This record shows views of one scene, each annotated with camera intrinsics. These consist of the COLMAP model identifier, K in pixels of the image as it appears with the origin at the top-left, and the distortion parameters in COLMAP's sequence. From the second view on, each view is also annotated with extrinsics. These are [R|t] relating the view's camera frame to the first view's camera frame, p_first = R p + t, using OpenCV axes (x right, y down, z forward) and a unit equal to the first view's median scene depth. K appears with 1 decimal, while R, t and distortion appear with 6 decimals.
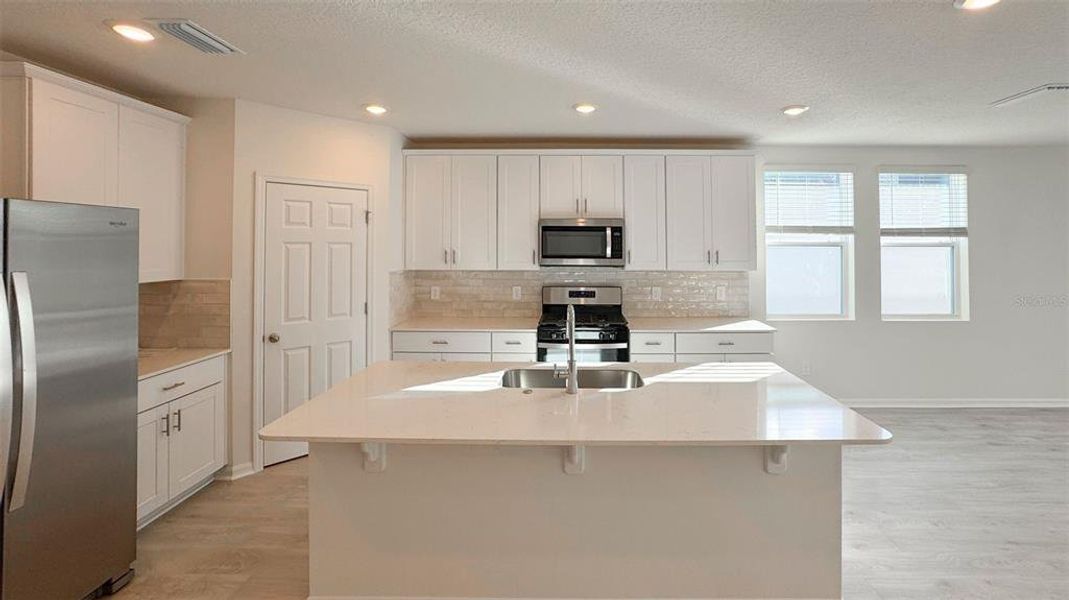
lens RADIAL K [[451.1, 0, 563.6], [0, 451.1, 236.0], [0, 0, 1]] dist [-0.009476, 0.000202]
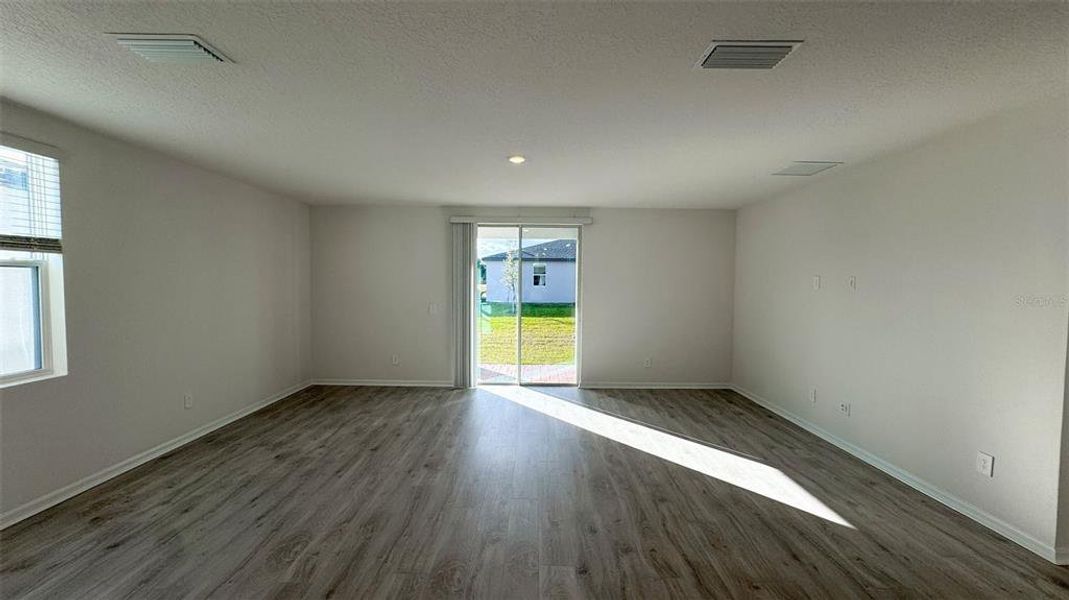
lens RADIAL K [[424.6, 0, 534.5], [0, 424.6, 300.0], [0, 0, 1]] dist [0.007125, 0.000232]
pose [[-0.017644, -0.046869, 0.998745, 0.232769], [-0.036627, 0.998261, 0.046199, 0.016768], [-0.999173, -0.035766, -0.019330, 0.289088]]
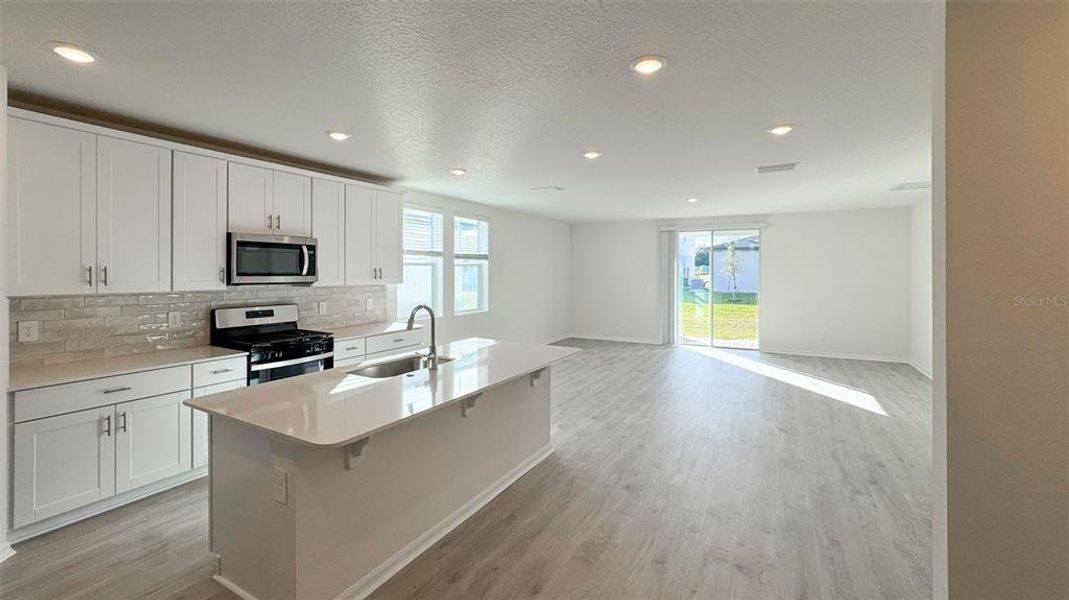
lens RADIAL K [[470.5, 0, 510.1], [0, 470.5, 268.1], [0, 0, 1]] dist [0.000628, 0.000163]
pose [[0.506600, 0.002118, 0.862179, -0.572948], [-0.024166, 0.999639, 0.011744, 0.008395], [-0.861843, -0.026785, 0.506468, 0.045347]]
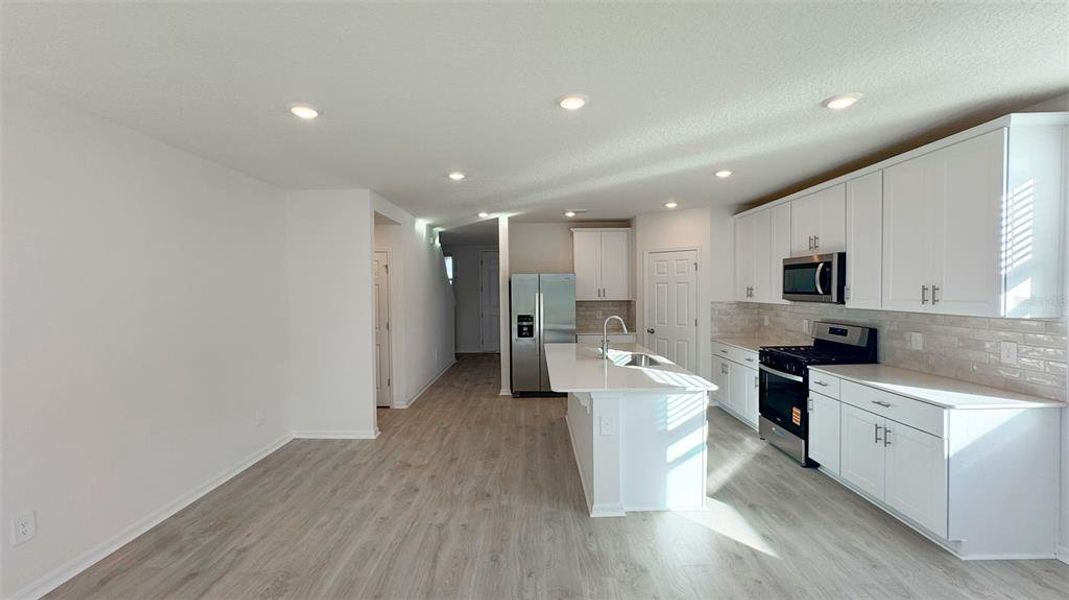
lens RADIAL K [[424.6, 0, 534.5], [0, 424.6, 300.0], [0, 0, 1]] dist [0.007125, 0.000232]
pose [[0.029929, 0.025195, -0.999234, 0.976196], [0.033048, 0.999111, 0.026182, 0.016476], [0.999006, -0.033806, 0.029070, 0.339385]]
